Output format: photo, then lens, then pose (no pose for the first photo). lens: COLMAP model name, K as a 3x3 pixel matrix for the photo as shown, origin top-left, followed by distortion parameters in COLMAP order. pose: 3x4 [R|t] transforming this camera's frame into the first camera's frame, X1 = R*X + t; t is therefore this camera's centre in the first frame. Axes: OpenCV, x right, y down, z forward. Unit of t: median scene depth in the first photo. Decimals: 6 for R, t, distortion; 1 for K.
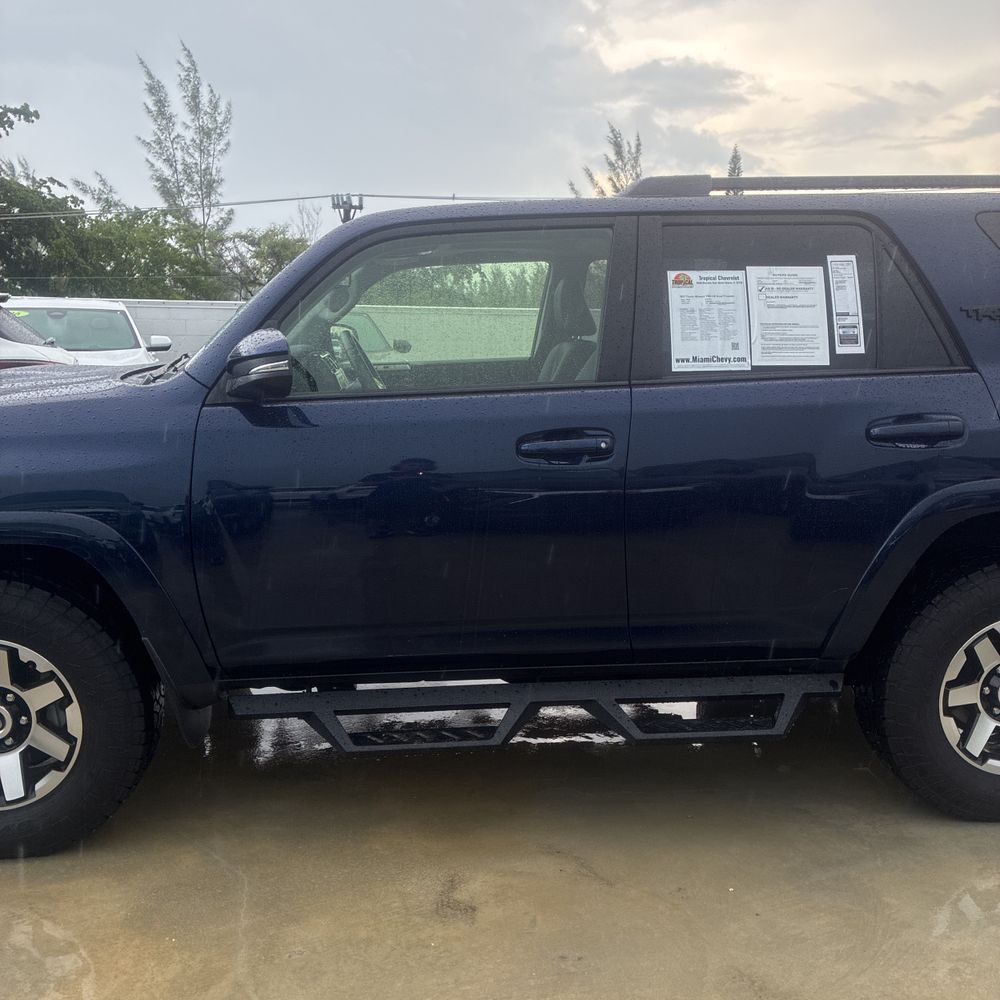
lens RADIAL K [[1034.0, 0, 477.0], [0, 1034.0, 502.6], [0, 0, 1]] dist [0.028391, 0.000000]
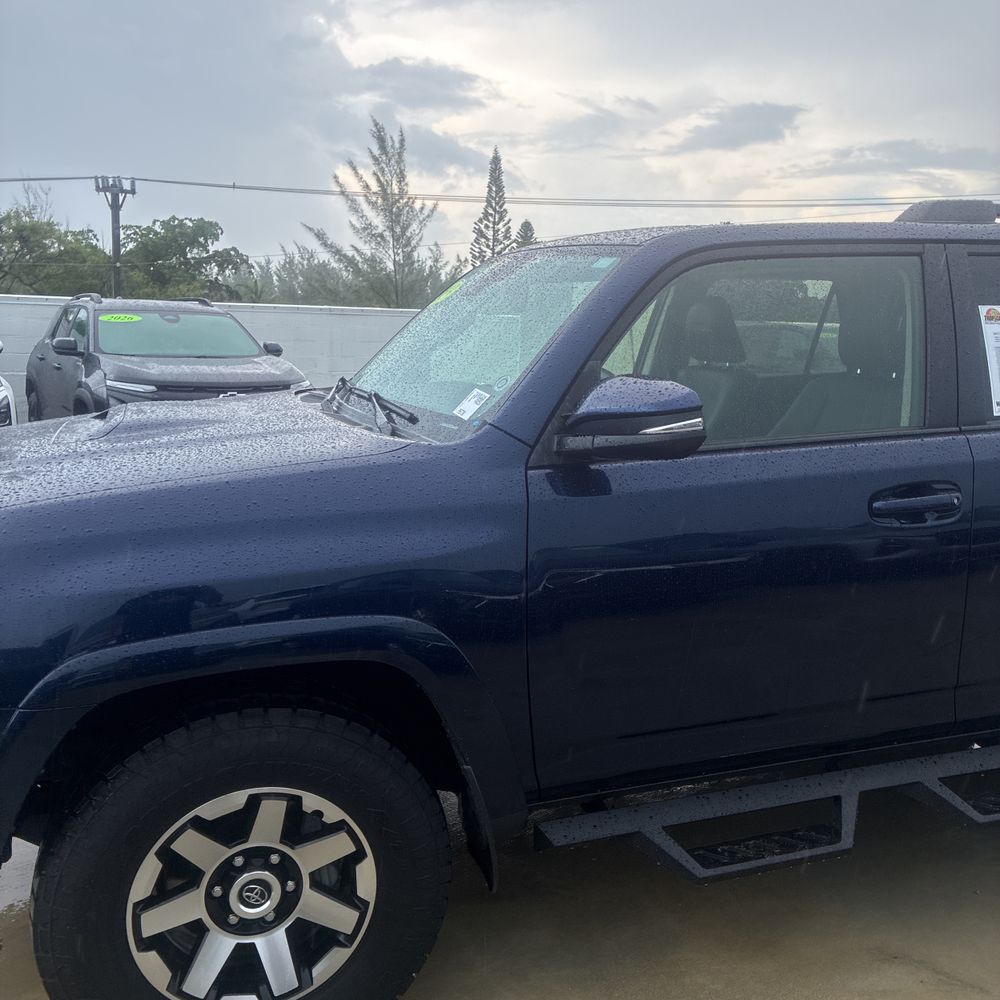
lens RADIAL K [[1034.0, 0, 498.6], [0, 1034.0, 494.3], [0, 0, 1]] dist [0.028391, 0.000000]
pose [[0.966148, -0.032520, 0.255929, -0.471601], [0.032897, 0.999455, 0.002811, -0.073873], [-0.255881, 0.005704, 0.966691, 0.223807]]
